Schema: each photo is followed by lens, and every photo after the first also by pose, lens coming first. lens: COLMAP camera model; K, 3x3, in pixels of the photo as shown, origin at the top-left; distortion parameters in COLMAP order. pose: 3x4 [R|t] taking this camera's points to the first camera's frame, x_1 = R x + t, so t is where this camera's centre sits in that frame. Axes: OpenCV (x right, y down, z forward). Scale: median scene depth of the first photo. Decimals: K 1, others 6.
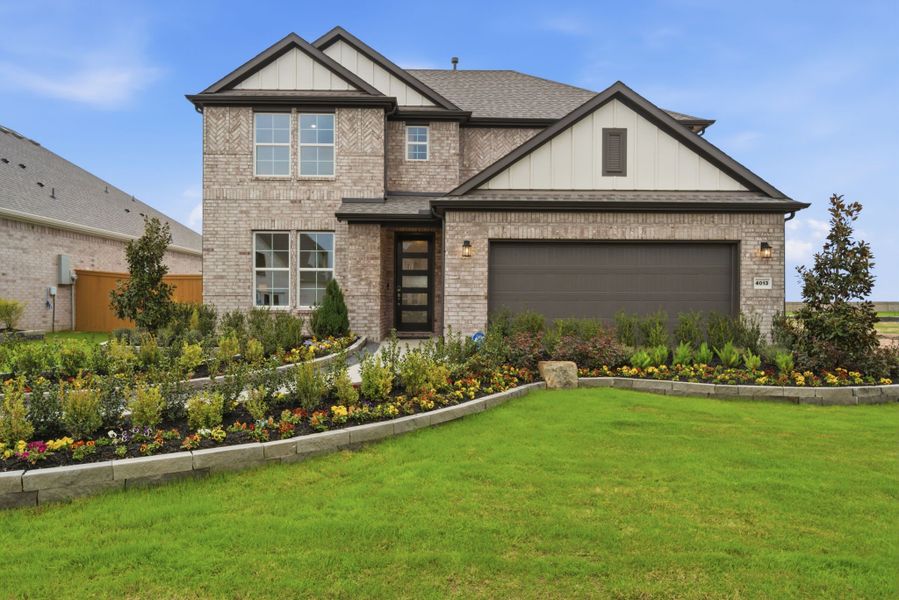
lens RADIAL K [[583.6, 0, 448.9], [0, 583.6, 306.4], [0, 0, 1]] dist [0.004129, 0.000318]
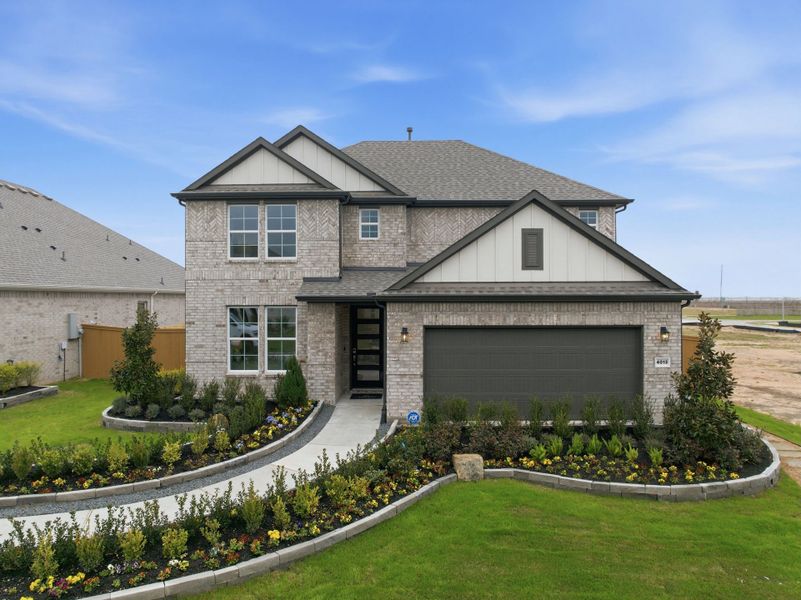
lens RADIAL K [[564.8, 0, 404.4], [0, 564.8, 299.1], [0, 0, 1]] dist [-0.038404, 0.005988]
pose [[0.999009, -0.007207, -0.043914, 0.078386], [0.006987, 0.999962, -0.005169, -0.161820], [0.043949, 0.004857, 0.999022, -0.123958]]
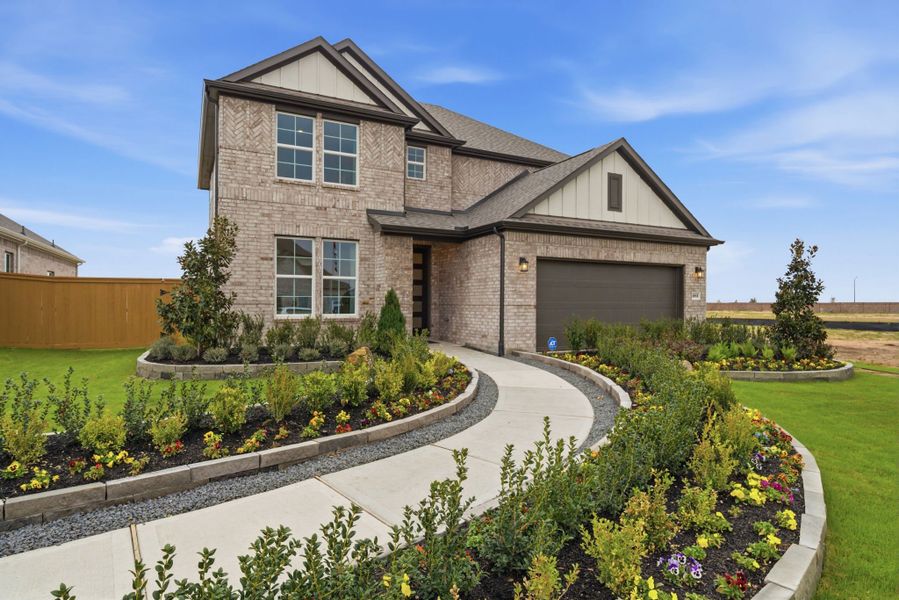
lens RADIAL K [[501.3, 0, 446.0], [0, 501.3, 305.9], [0, 0, 1]] dist [0.007071, -0.000411]
pose [[0.900022, -0.002390, 0.435838, -0.526320], [0.002143, 0.999997, 0.001057, -0.018557], [-0.435839, -0.000017, 0.900025, 0.174875]]
